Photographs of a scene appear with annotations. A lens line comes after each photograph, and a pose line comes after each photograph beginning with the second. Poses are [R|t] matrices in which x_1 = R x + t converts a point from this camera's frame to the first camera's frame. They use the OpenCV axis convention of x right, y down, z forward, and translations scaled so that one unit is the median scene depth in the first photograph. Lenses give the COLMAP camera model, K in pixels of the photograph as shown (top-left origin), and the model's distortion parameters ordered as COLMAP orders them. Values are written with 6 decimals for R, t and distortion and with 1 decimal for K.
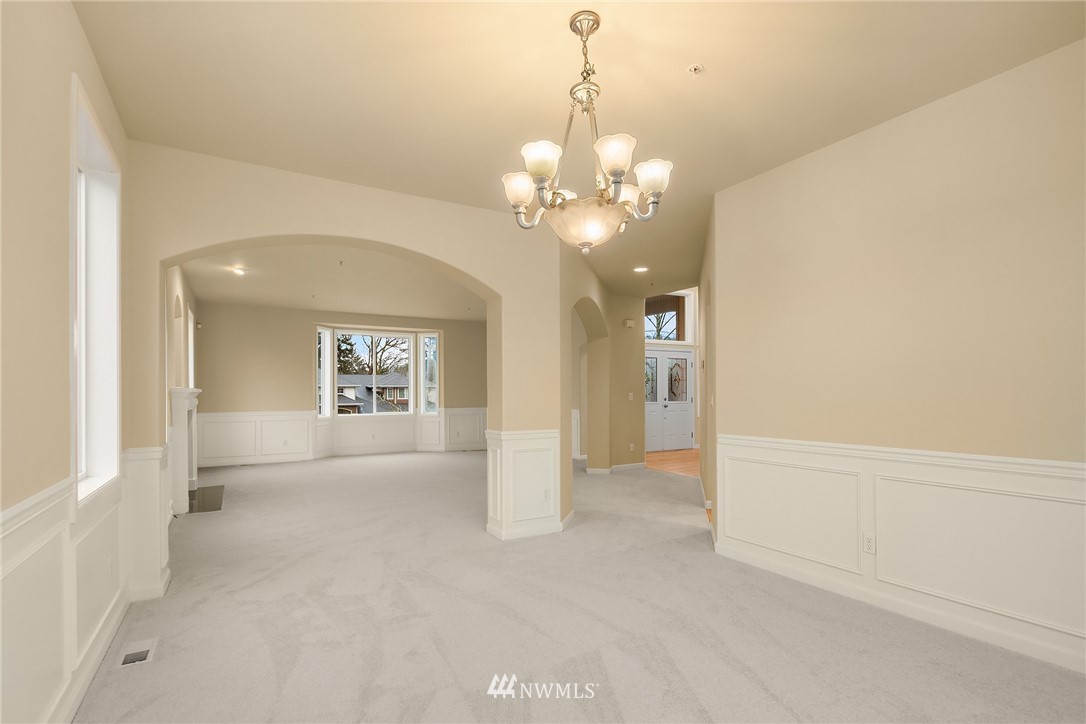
lens RADIAL K [[519.8, 0, 541.8], [0, 519.8, 397.4], [0, 0, 1]] dist [0.000942, 0.000179]
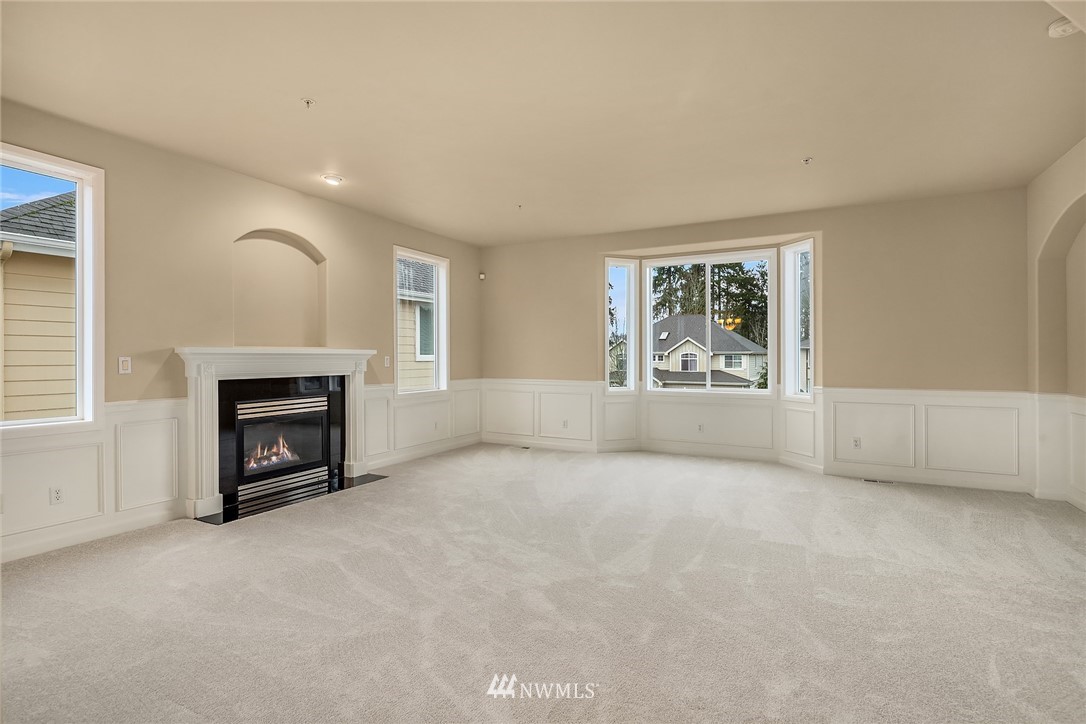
lens RADIAL K [[524.3, 0, 543.0], [0, 524.3, 362.0], [0, 0, 1]] dist [-0.003084, -0.000780]
pose [[0.514415, 0.014896, -0.857412, 0.103146], [-0.012078, 0.999876, 0.010125, -0.005269], [0.857456, 0.005147, 0.514531, 0.511527]]
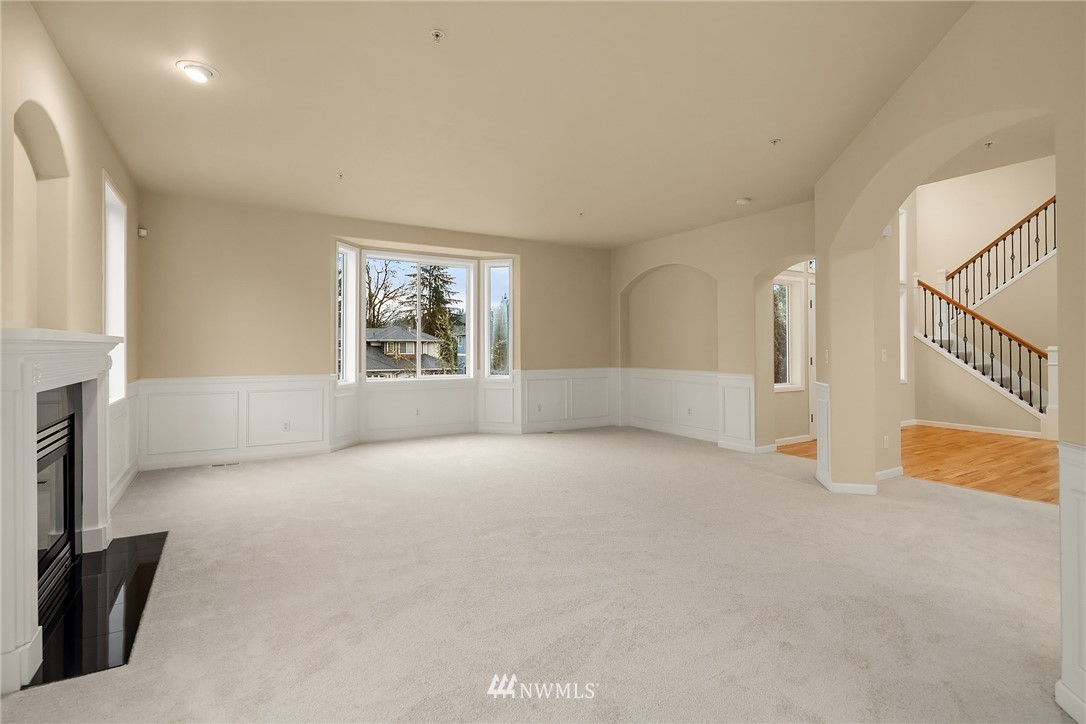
lens RADIAL K [[524.2, 0, 546.3], [0, 524.2, 355.8], [0, 0, 1]] dist [-0.002813, -0.001231]
pose [[0.999848, 0.004804, 0.016789, -0.165736], [-0.004896, 0.999973, 0.005404, -0.001664], [-0.016762, -0.005486, 0.999844, 0.314386]]
